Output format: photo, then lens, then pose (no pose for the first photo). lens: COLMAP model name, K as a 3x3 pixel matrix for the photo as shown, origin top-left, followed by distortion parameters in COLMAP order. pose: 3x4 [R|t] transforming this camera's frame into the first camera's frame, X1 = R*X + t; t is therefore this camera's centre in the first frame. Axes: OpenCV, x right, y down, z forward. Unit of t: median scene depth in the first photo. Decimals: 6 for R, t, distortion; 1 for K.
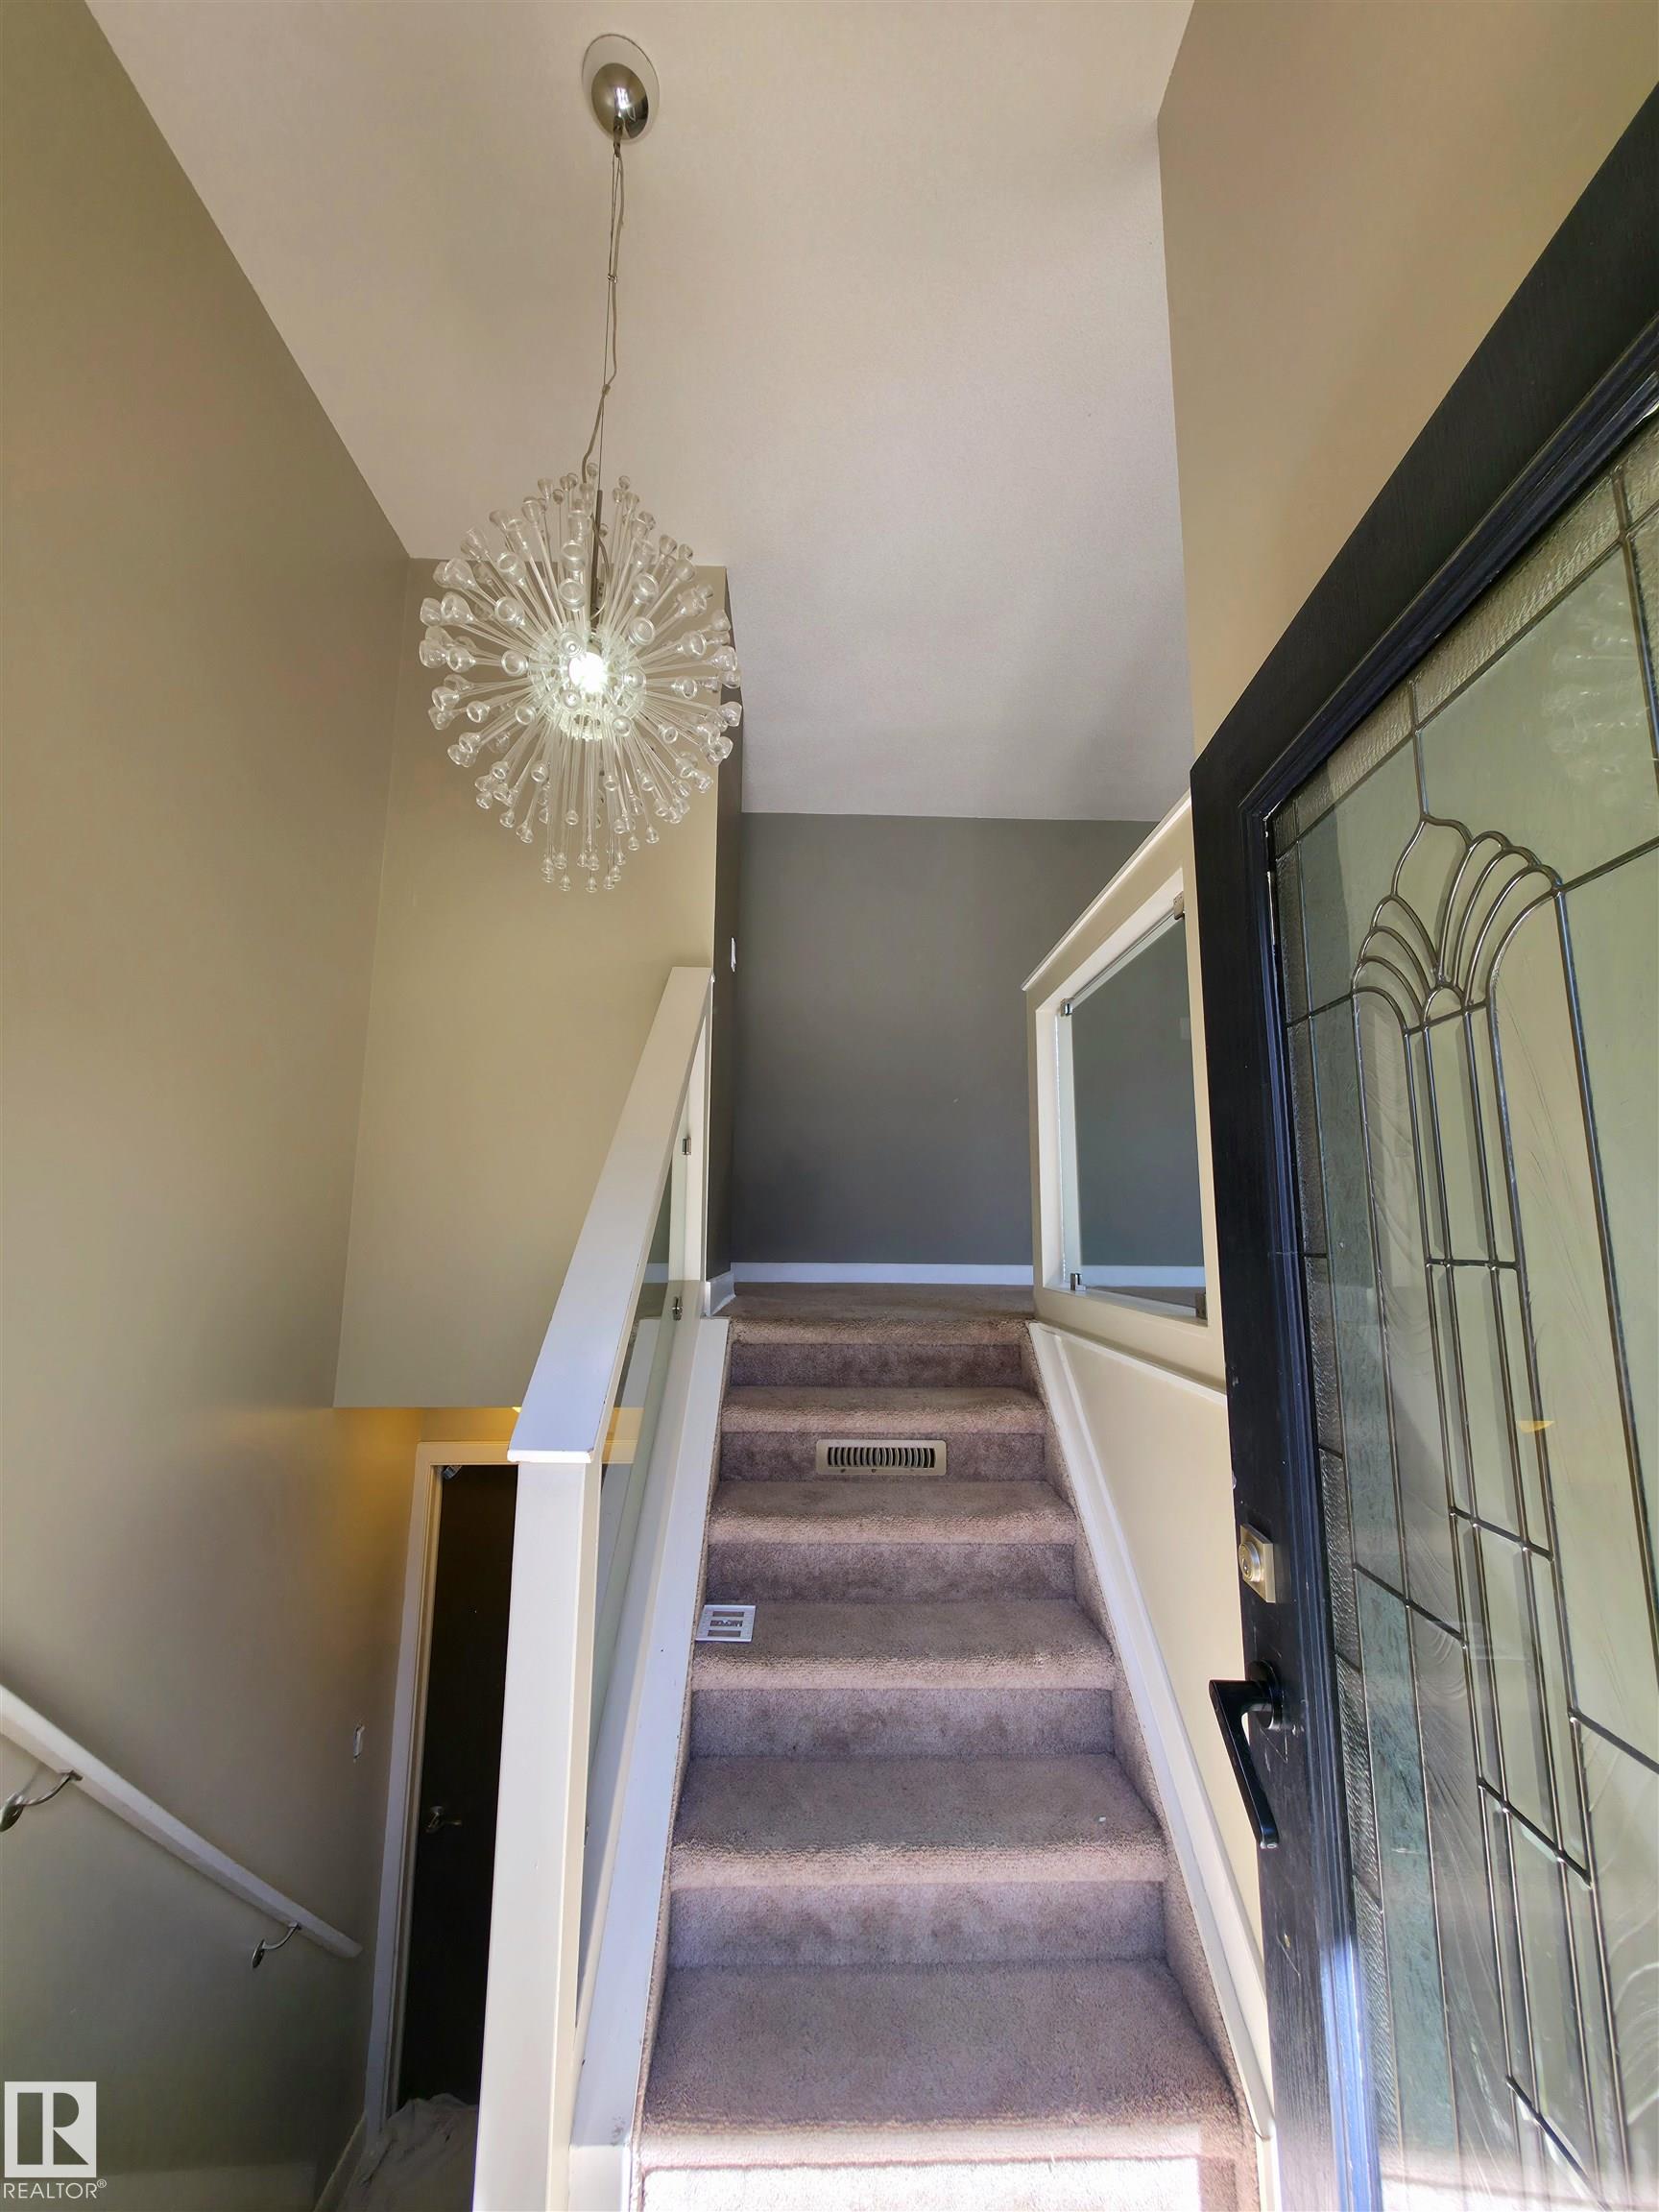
lens RADIAL K [[875.7, 0, 831.5], [0, 875.7, 1096.8], [0, 0, 1]] dist [0.000291, 0.000162]
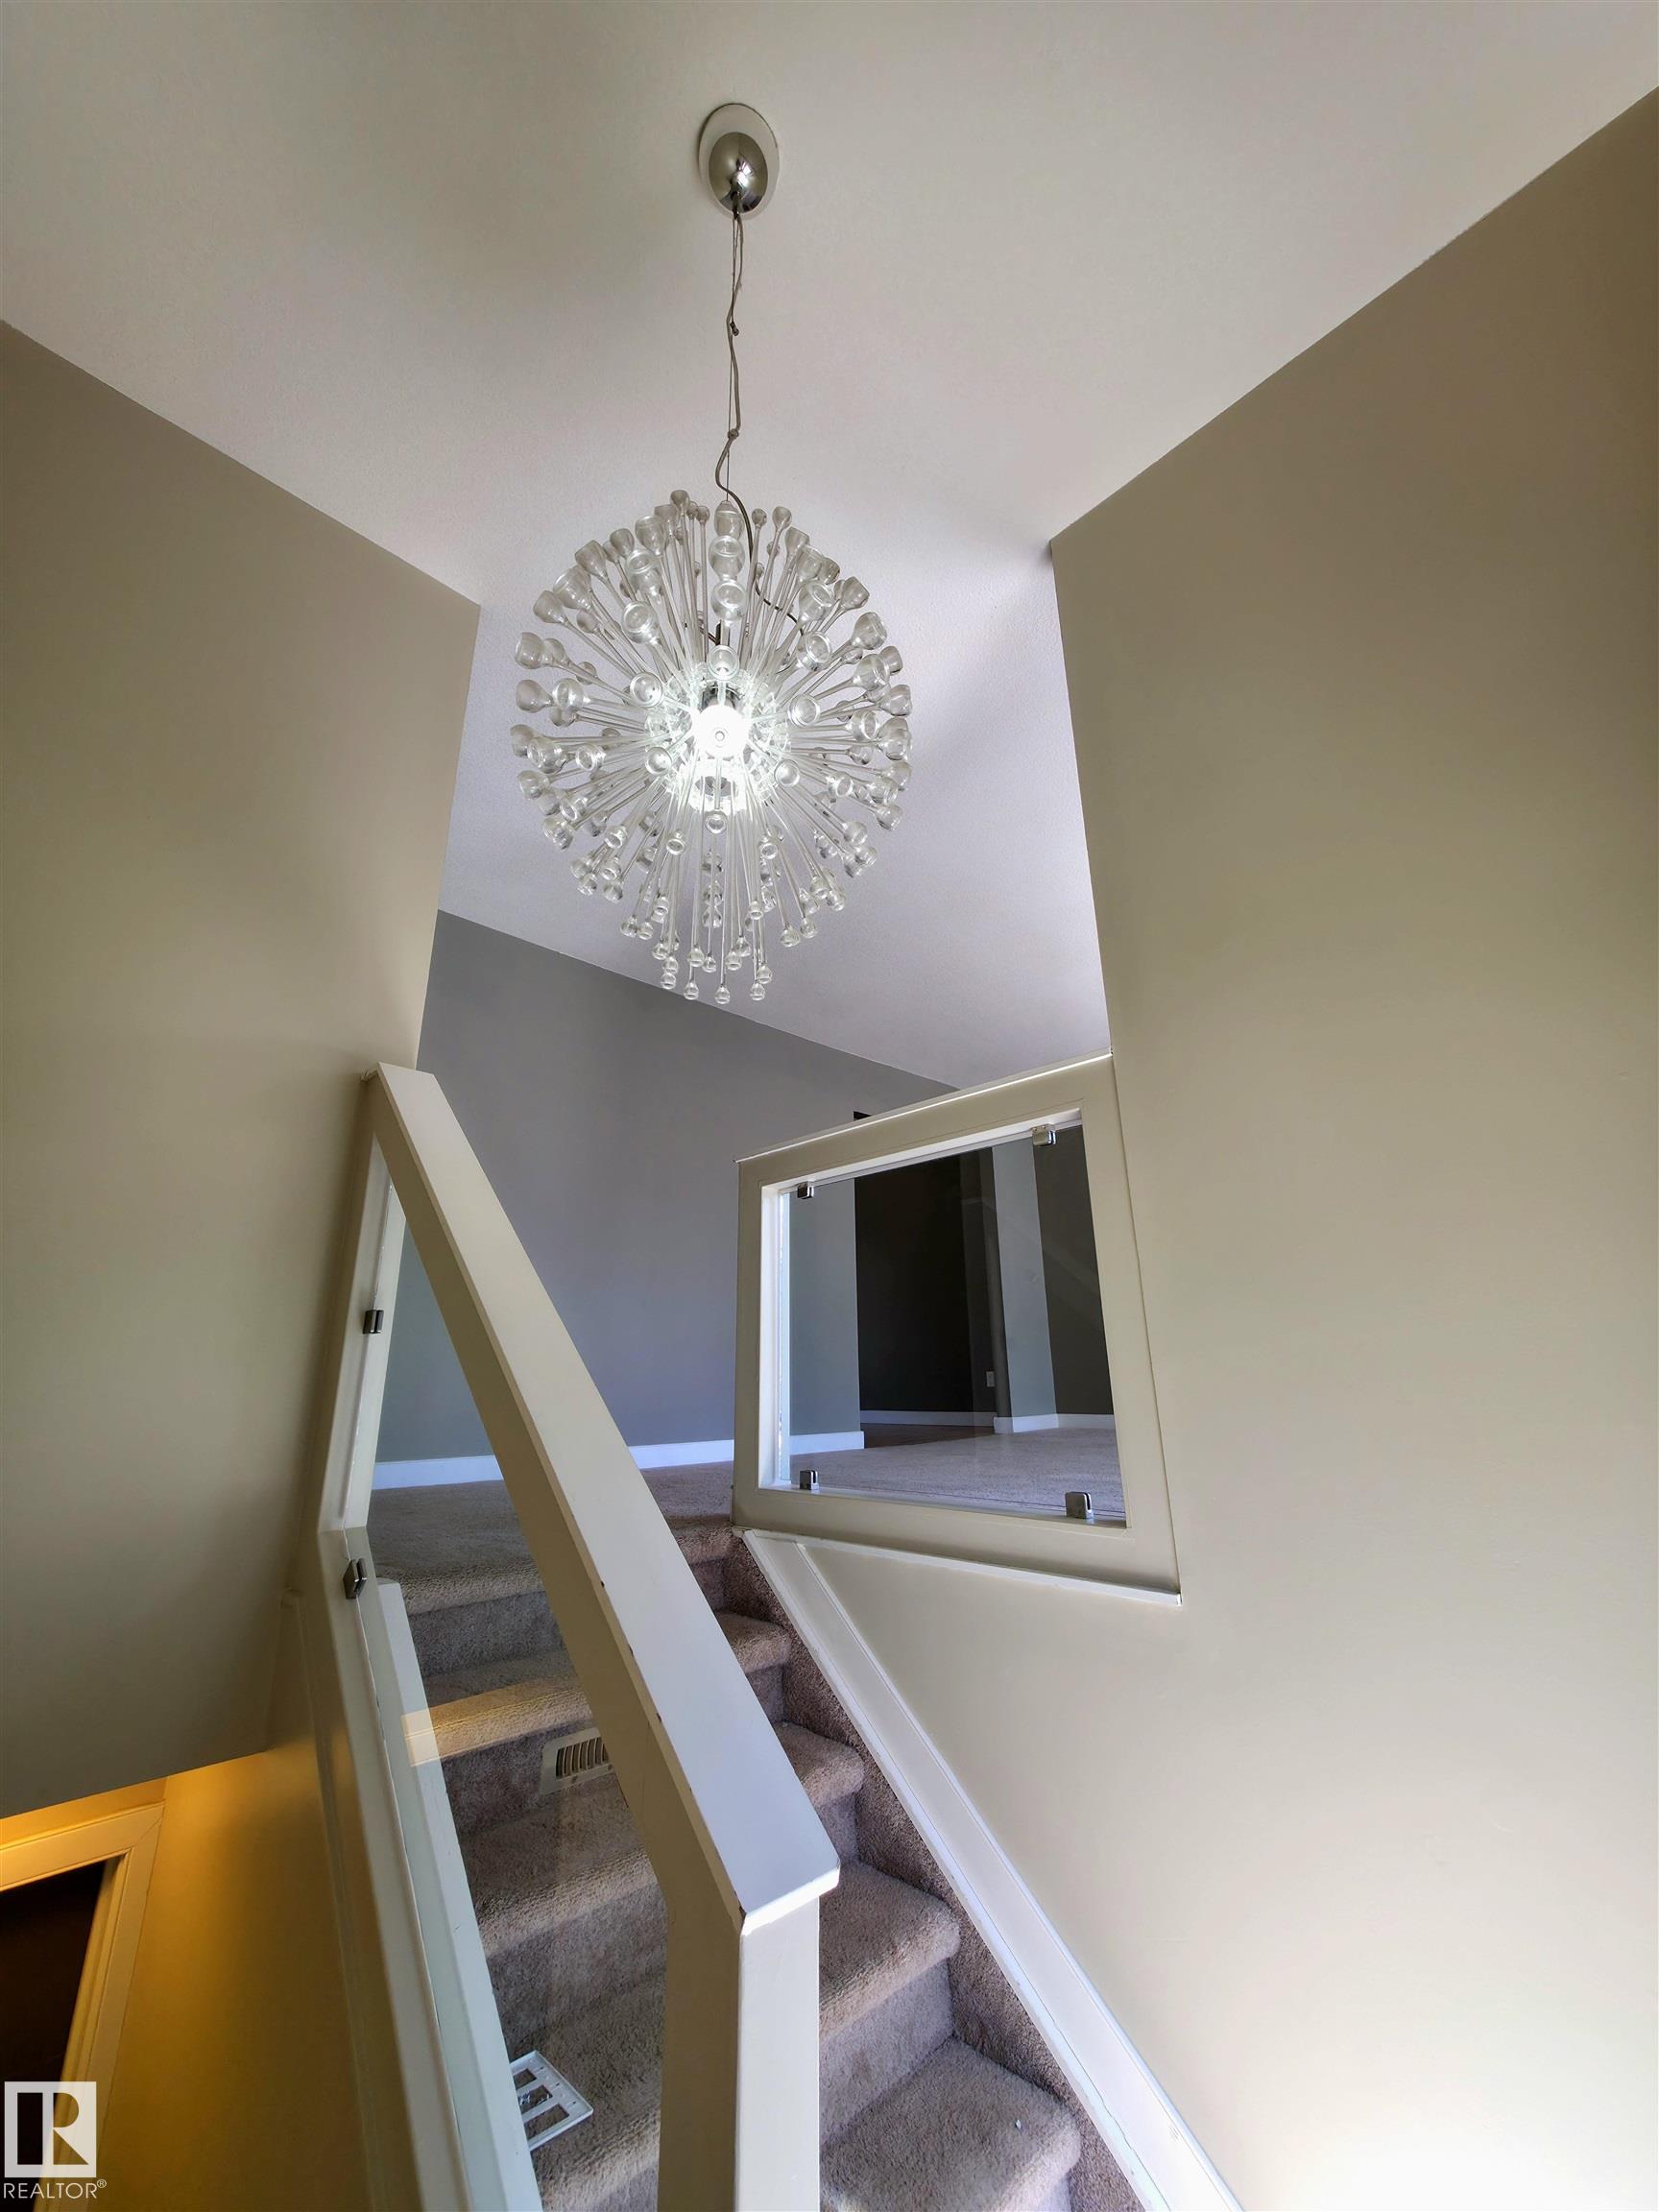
lens RADIAL K [[875.7, 0, 831.5], [0, 875.7, 1096.8], [0, 0, 1]] dist [0.000291, 0.000162]
pose [[0.734721, 0.185266, 0.652581, -0.423084], [-0.078177, 0.978699, -0.189833, -0.019433], [-0.673850, 0.088457, 0.733554, 0.251230]]
